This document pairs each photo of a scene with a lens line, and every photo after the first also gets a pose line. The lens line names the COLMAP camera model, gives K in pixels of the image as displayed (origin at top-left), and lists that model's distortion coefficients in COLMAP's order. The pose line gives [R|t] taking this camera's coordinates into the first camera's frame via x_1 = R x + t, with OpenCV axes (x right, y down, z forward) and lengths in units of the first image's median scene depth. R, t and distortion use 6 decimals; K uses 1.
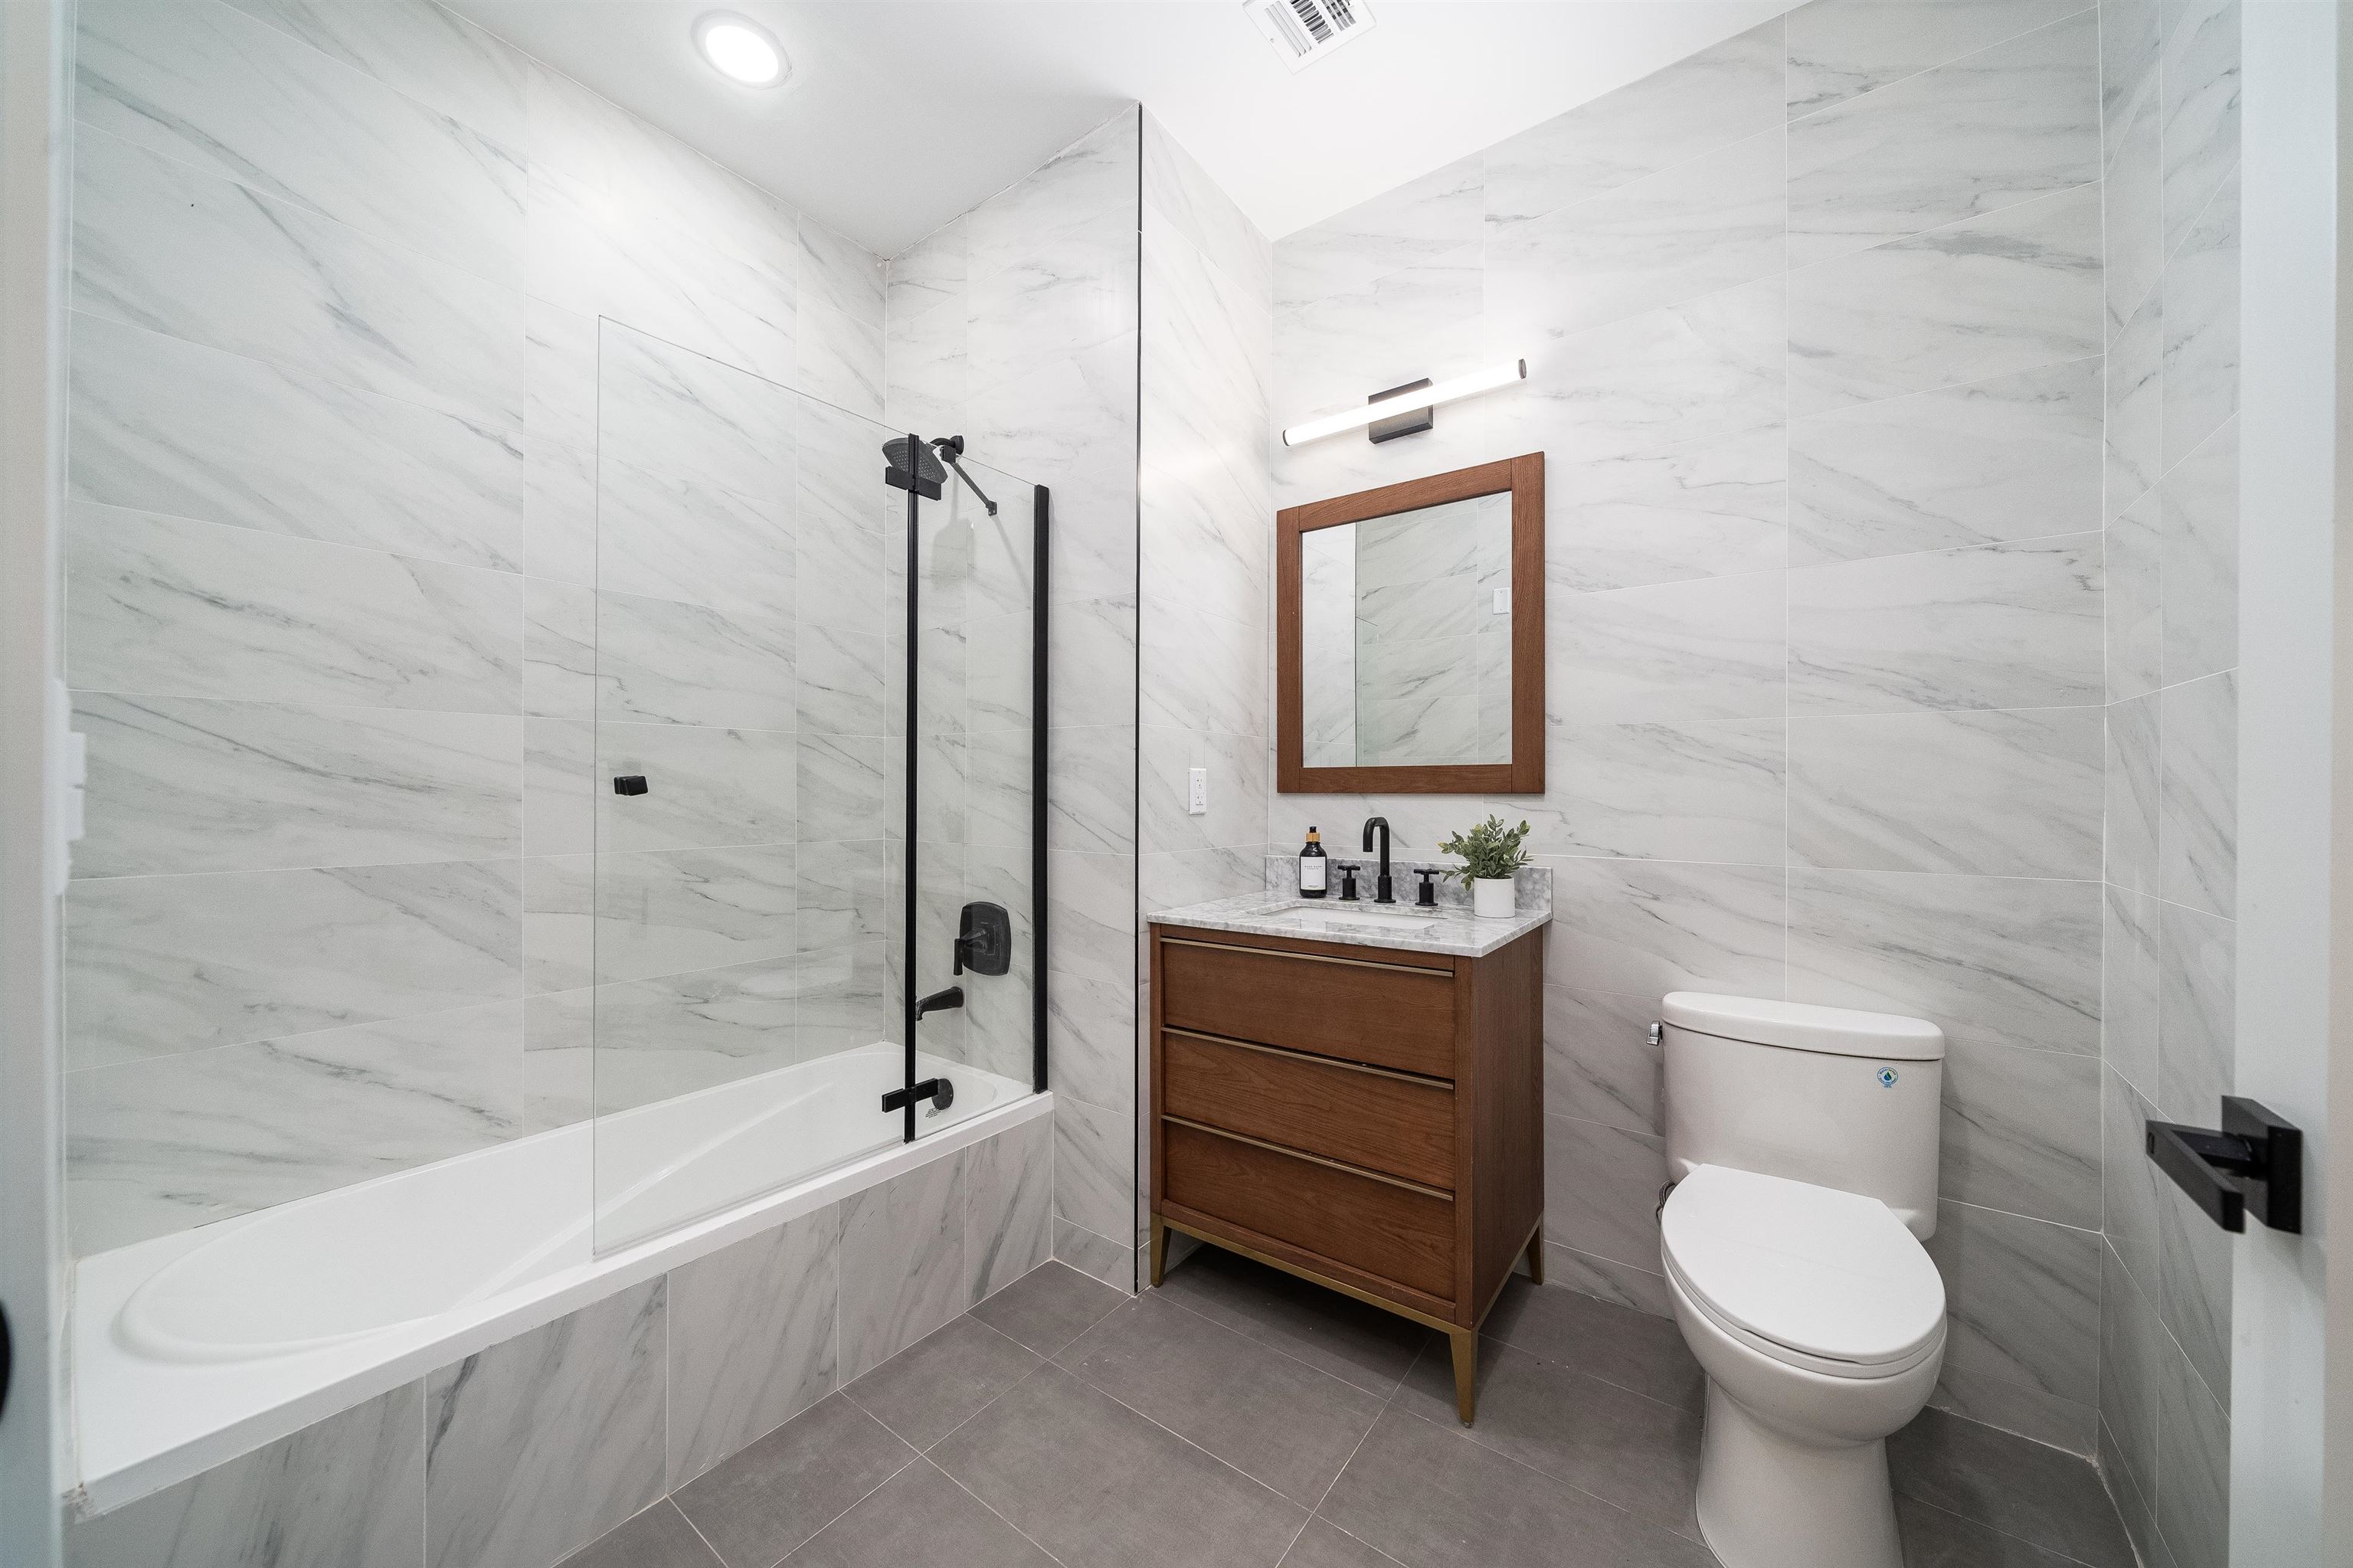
lens RADIAL K [[811.3, 0, 1184.4], [0, 811.3, 792.2], [0, 0, 1]] dist [-0.000932, 0.000122]
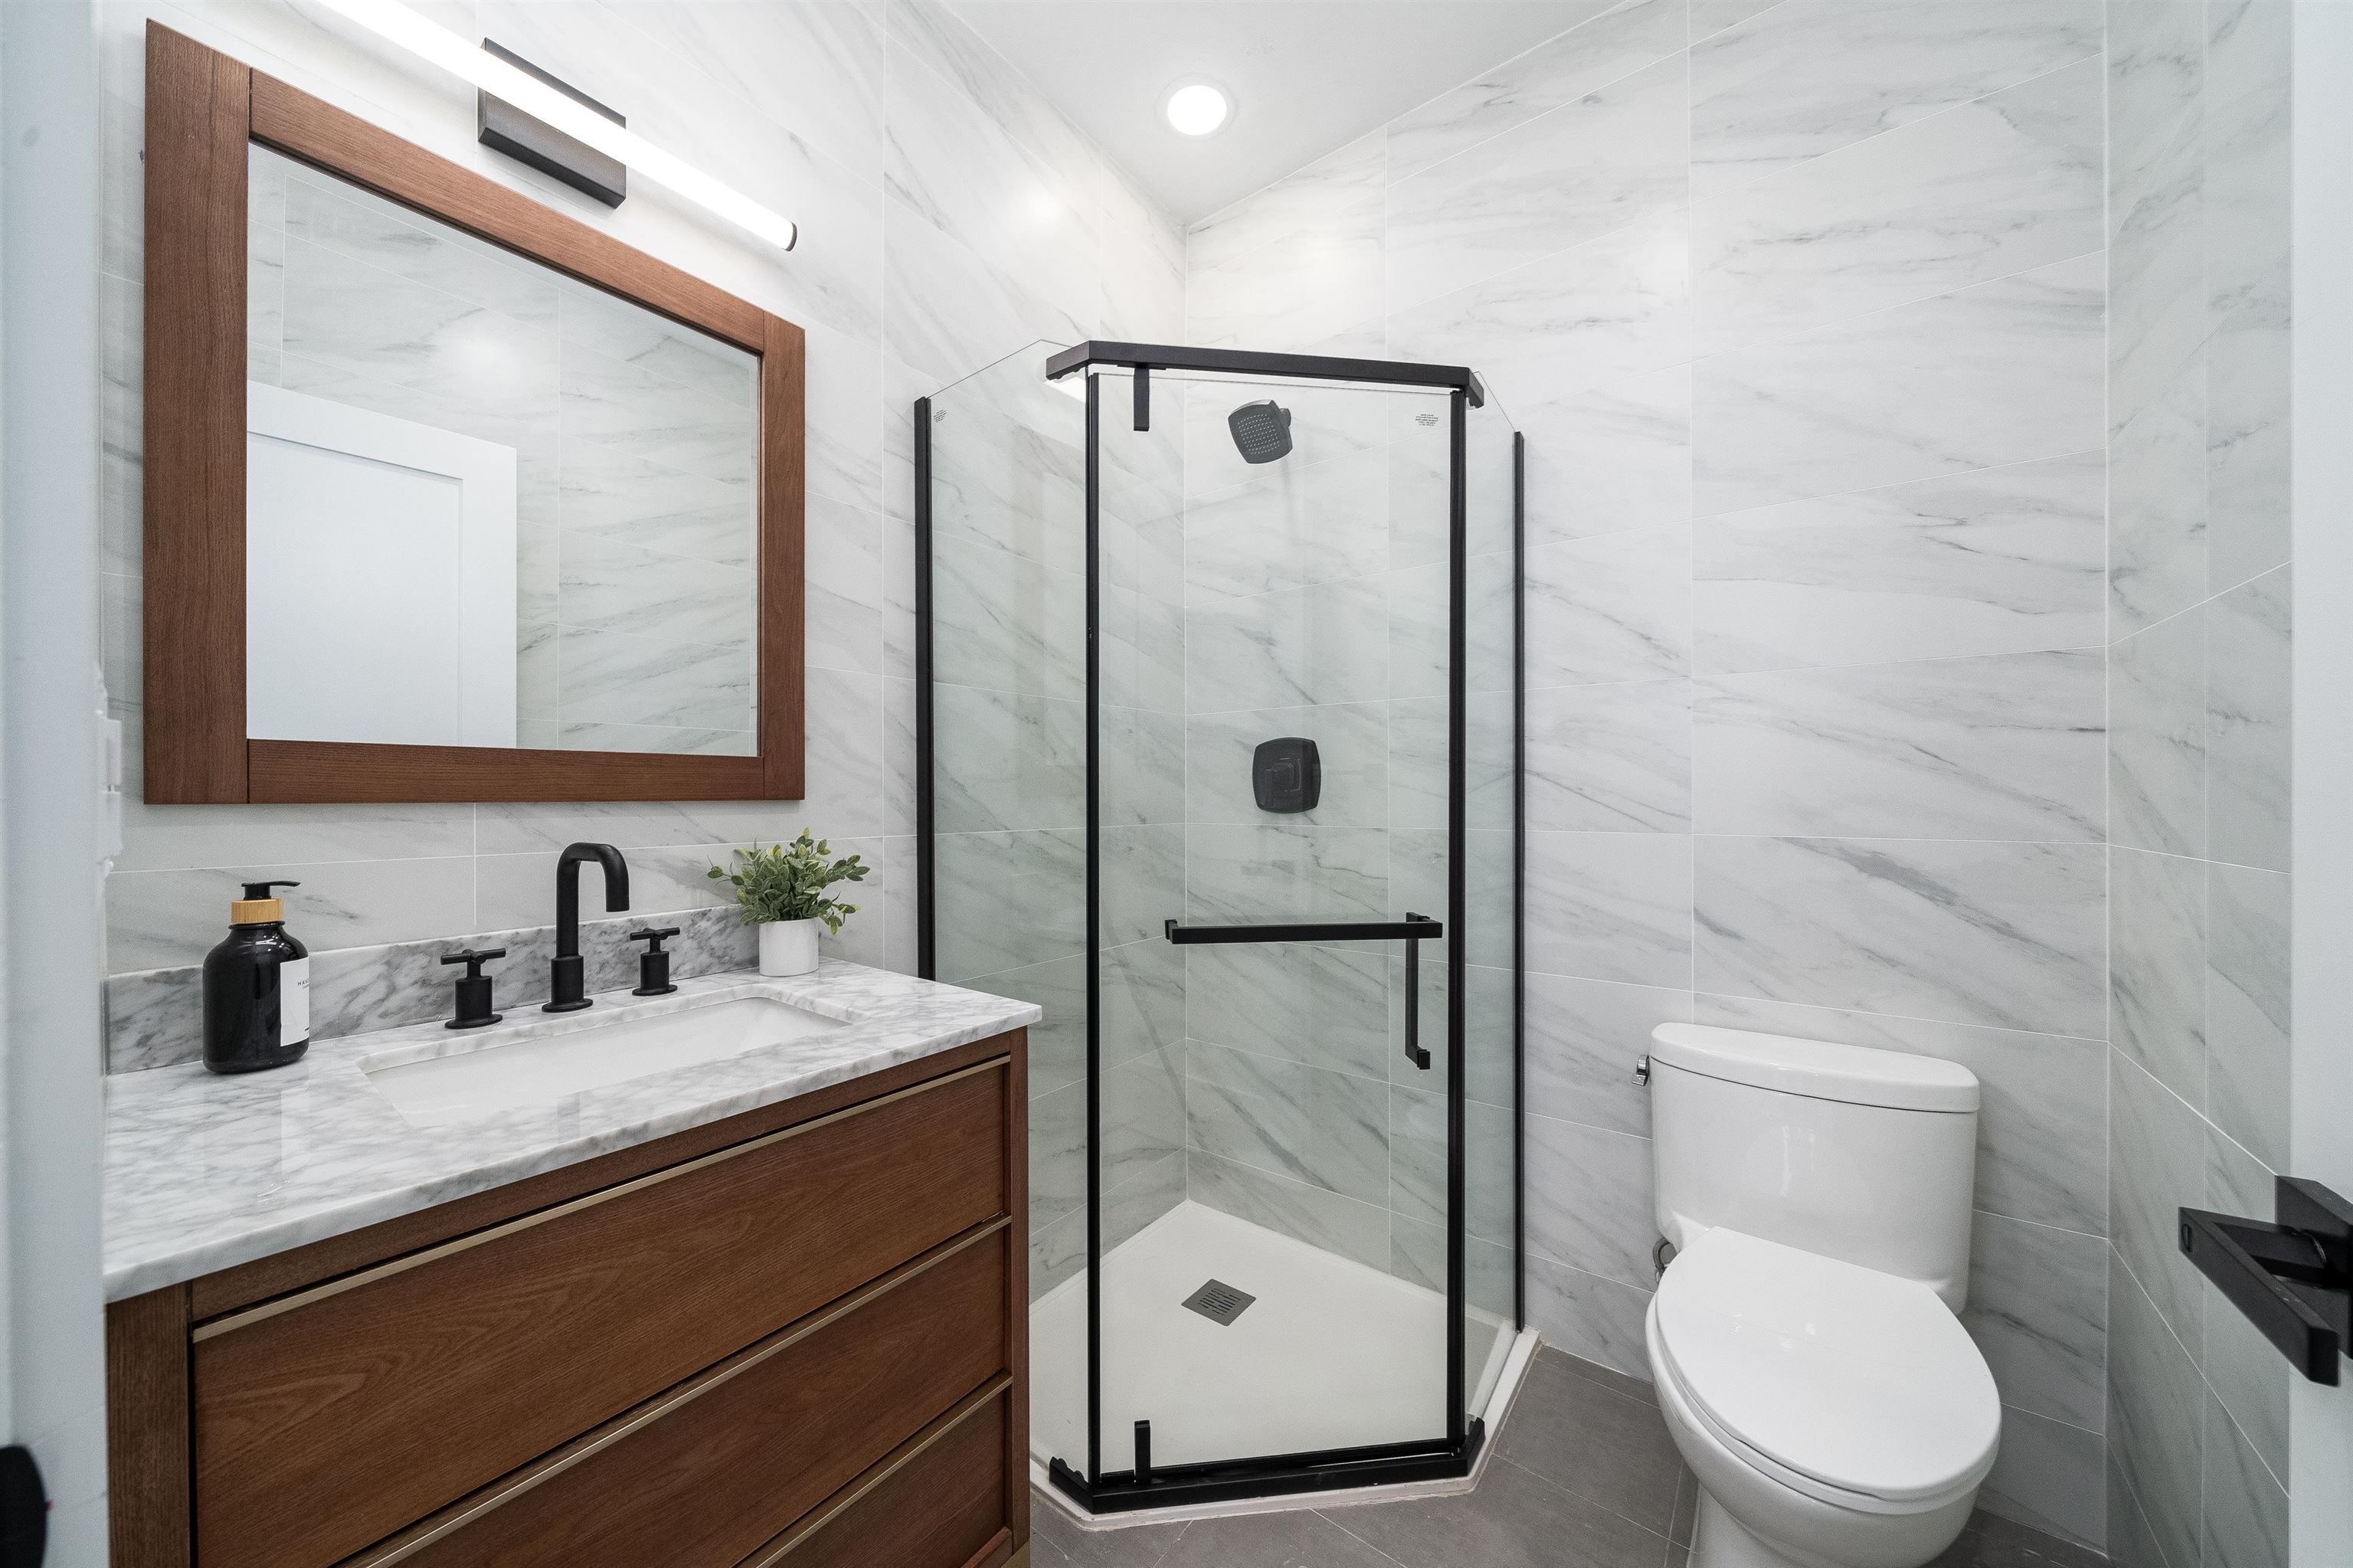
lens RADIAL K [[811.3, 0, 1184.4], [0, 811.3, 792.2], [0, 0, 1]] dist [-0.000932, 0.000122]
pose [[0.010212, -0.001156, 0.999947, -0.266503], [0.000178, 0.999999, 0.001155, -0.003048], [-0.999948, 0.000166, 0.010212, 0.599989]]
